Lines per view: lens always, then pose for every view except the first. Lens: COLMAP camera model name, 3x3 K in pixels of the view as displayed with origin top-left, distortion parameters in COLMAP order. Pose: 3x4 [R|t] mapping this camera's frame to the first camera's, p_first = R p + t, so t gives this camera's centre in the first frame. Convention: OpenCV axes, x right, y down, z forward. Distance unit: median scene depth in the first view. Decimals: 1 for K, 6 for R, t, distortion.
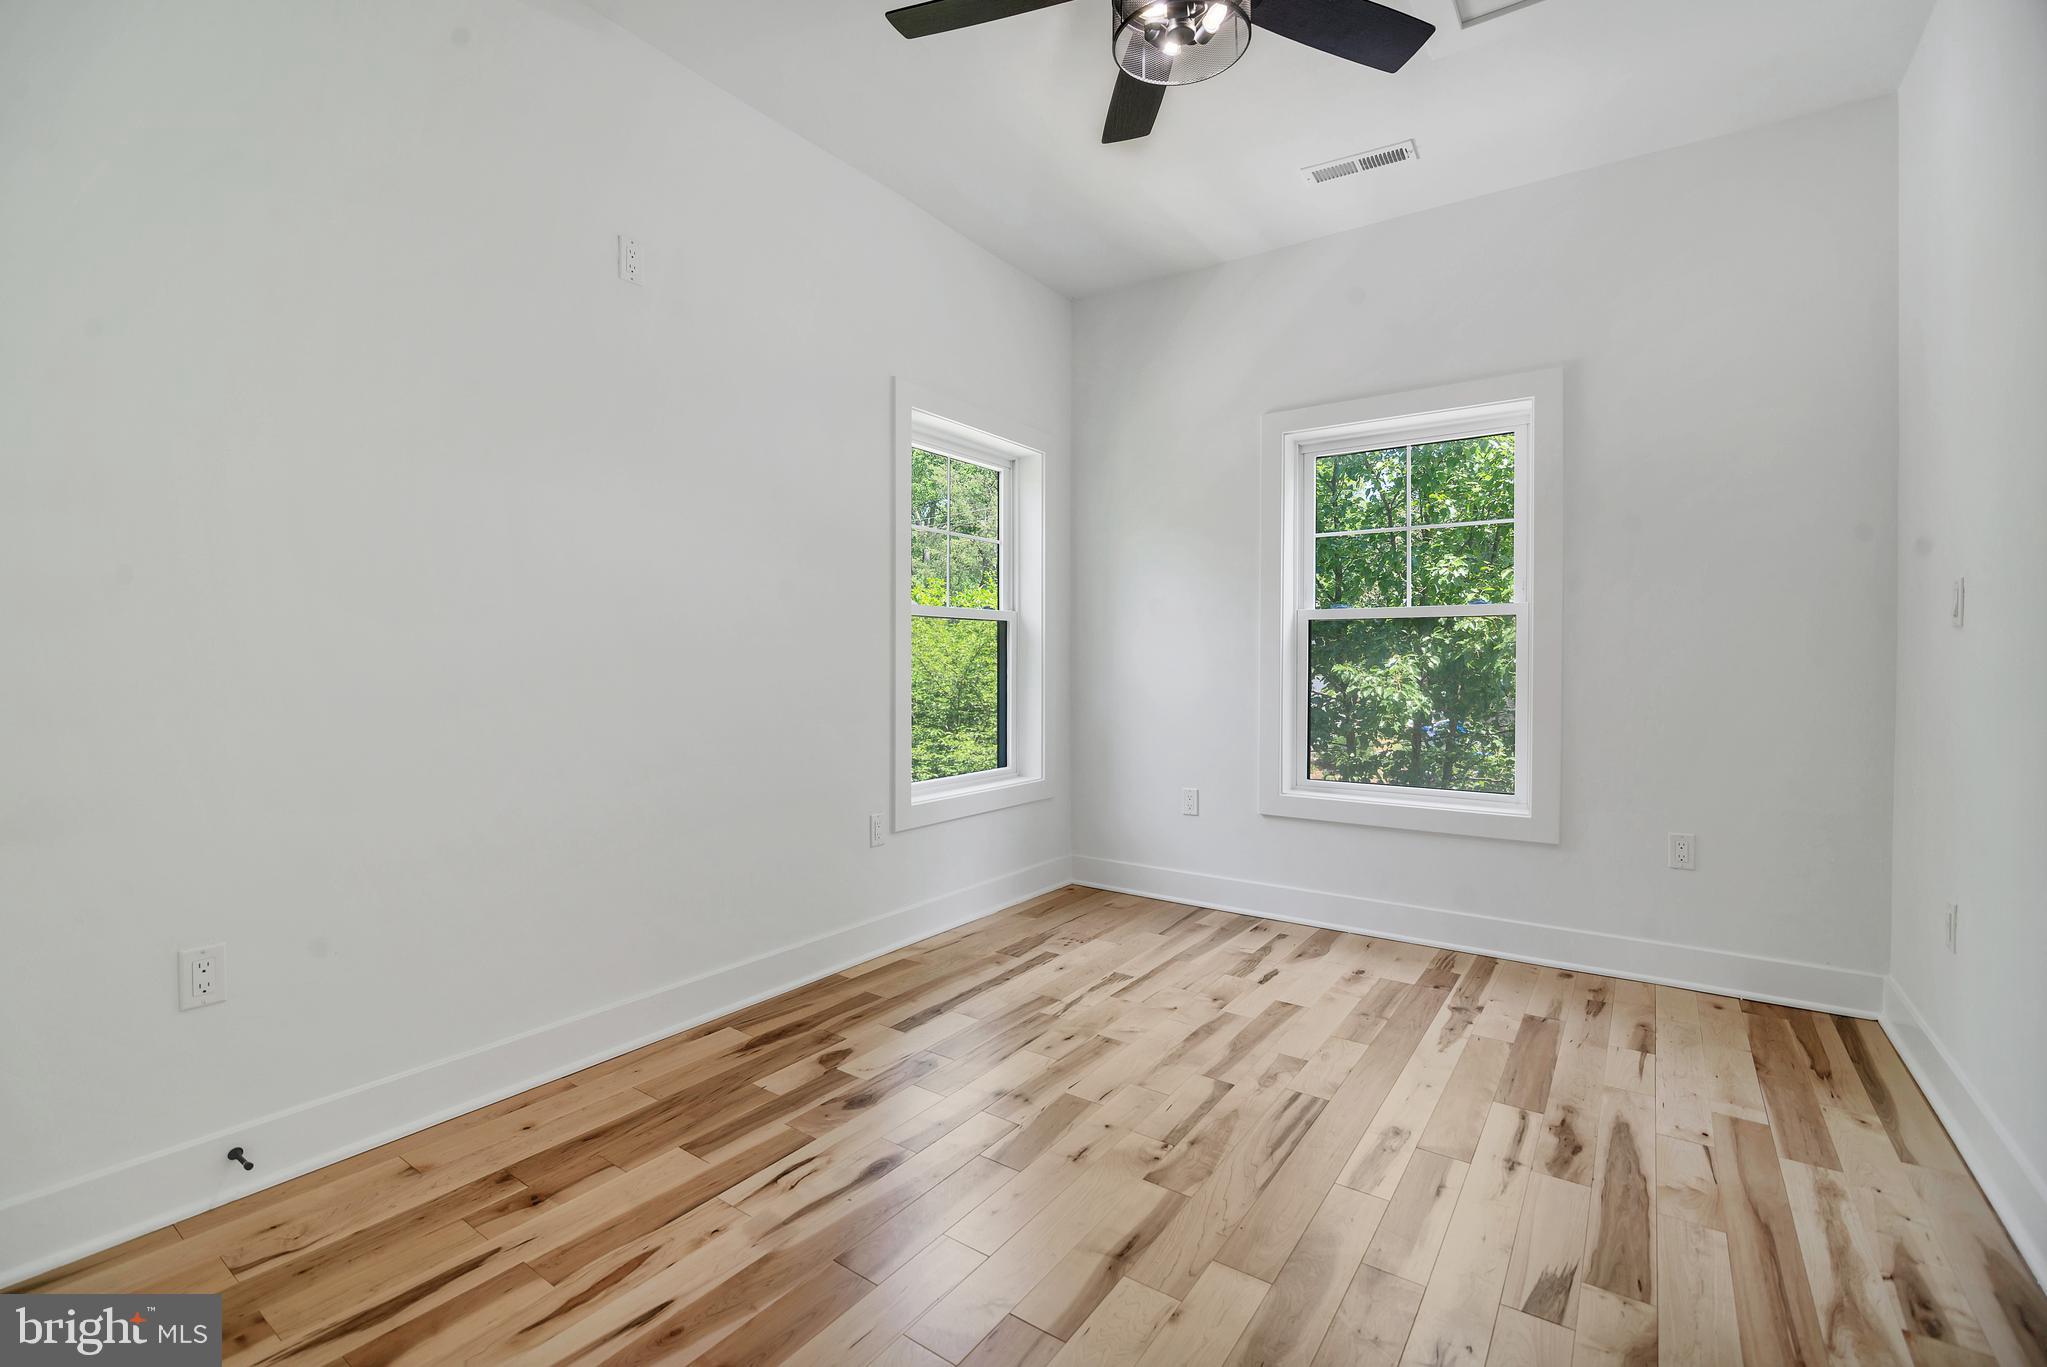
lens RADIAL K [[914.2, 0, 1024.7], [0, 914.2, 677.1], [0, 0, 1]] dist [-0.006623, -0.002884]
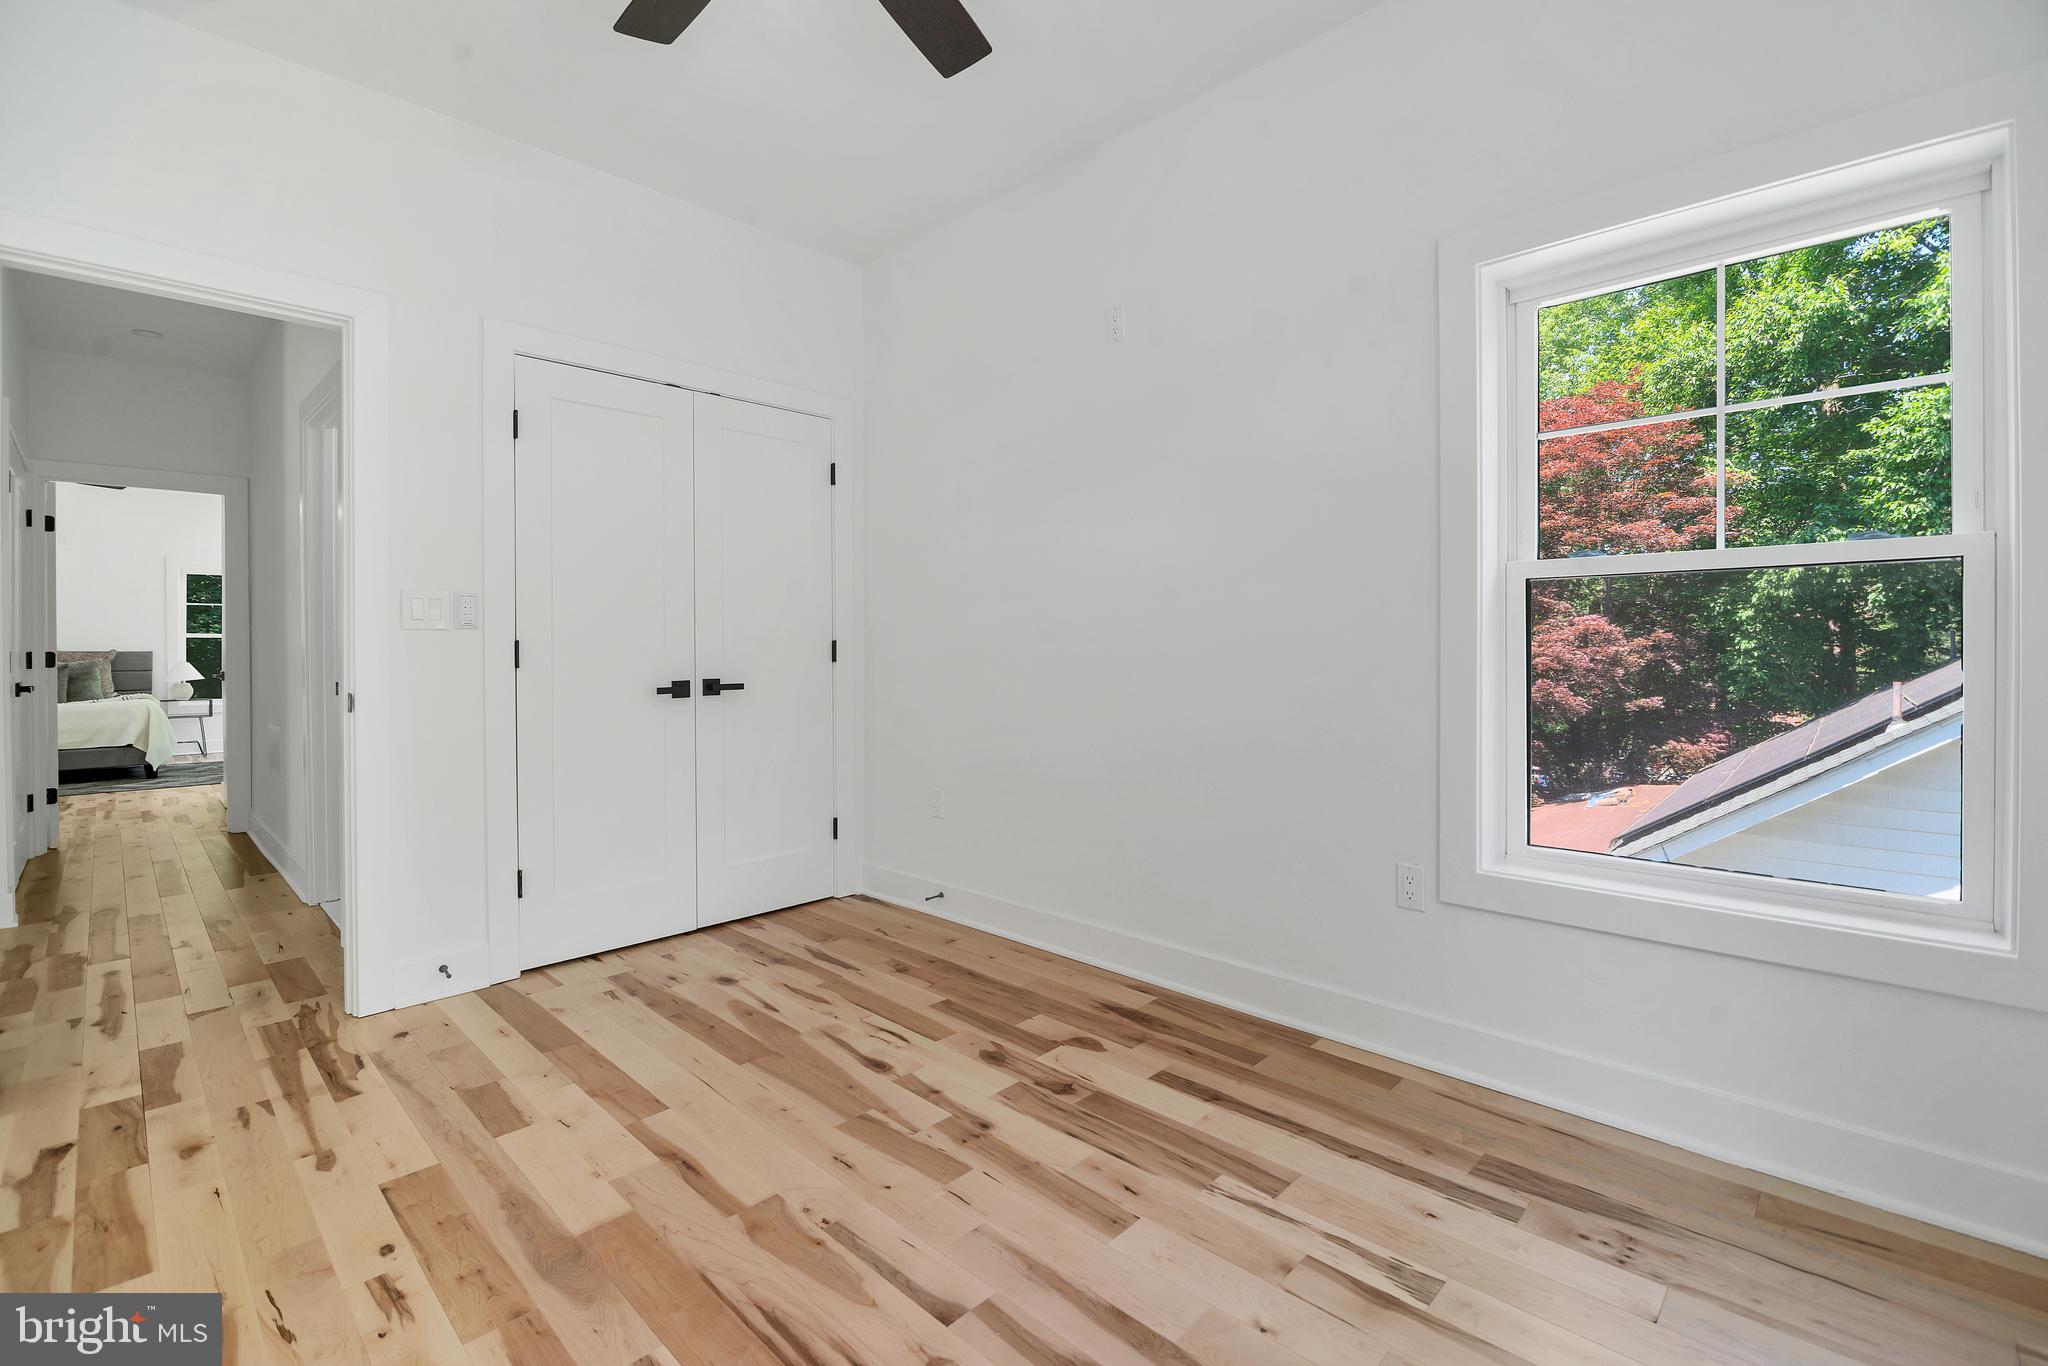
lens RADIAL K [[914.6, 0, 1029.0], [0, 914.6, 647.3], [0, 0, 1]] dist [-0.006623, -0.002884]
pose [[-0.171901, -0.003423, -0.985108, 0.825810], [-0.014764, 0.999891, -0.000898, -0.022699], [0.985004, 0.014390, -0.171933, 1.134798]]
